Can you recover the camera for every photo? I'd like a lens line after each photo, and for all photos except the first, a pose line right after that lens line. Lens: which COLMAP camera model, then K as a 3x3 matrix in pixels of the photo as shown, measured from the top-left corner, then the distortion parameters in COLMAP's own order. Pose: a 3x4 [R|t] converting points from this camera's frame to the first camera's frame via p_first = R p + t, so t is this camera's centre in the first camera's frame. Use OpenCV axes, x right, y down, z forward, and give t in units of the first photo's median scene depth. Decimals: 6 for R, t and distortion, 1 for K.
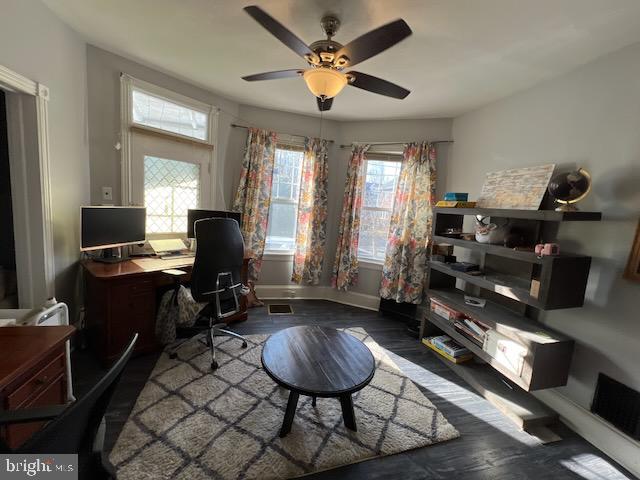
lens RADIAL K [[257.0, 0, 317.9], [0, 257.0, 238.9], [0, 0, 1]] dist [-0.000162, 0.000098]
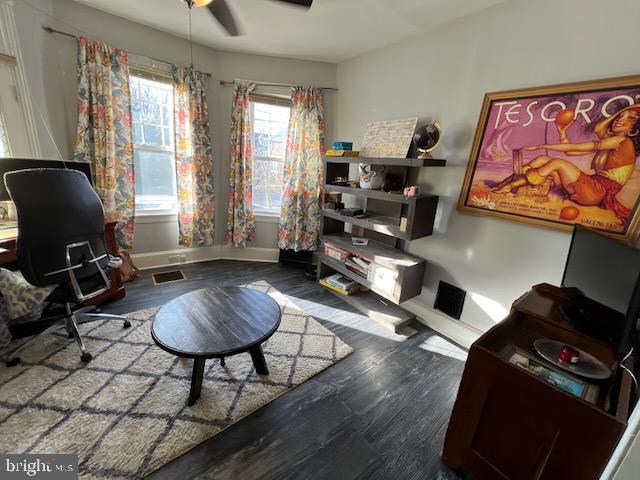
lens RADIAL K [[257.0, 0, 318.3], [0, 257.0, 238.5], [0, 0, 1]] dist [-0.000162, 0.000098]
pose [[0.915745, -0.115429, 0.384820, -0.002700], [0.046938, 0.982017, 0.182864, 0.010618], [-0.399008, -0.149394, 0.904696, 0.029353]]
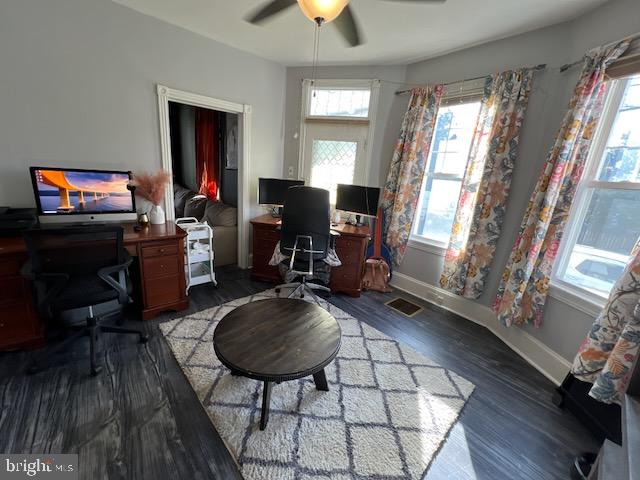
lens RADIAL K [[257.0, 0, 316.7], [0, 257.0, 238.5], [0, 0, 1]] dist [-0.000162, 0.000098]
pose [[0.454380, 0.174559, -0.873538, 0.524946], [-0.151898, 0.981434, 0.117109, 0.004032], [0.877762, 0.079477, 0.472459, 0.436172]]
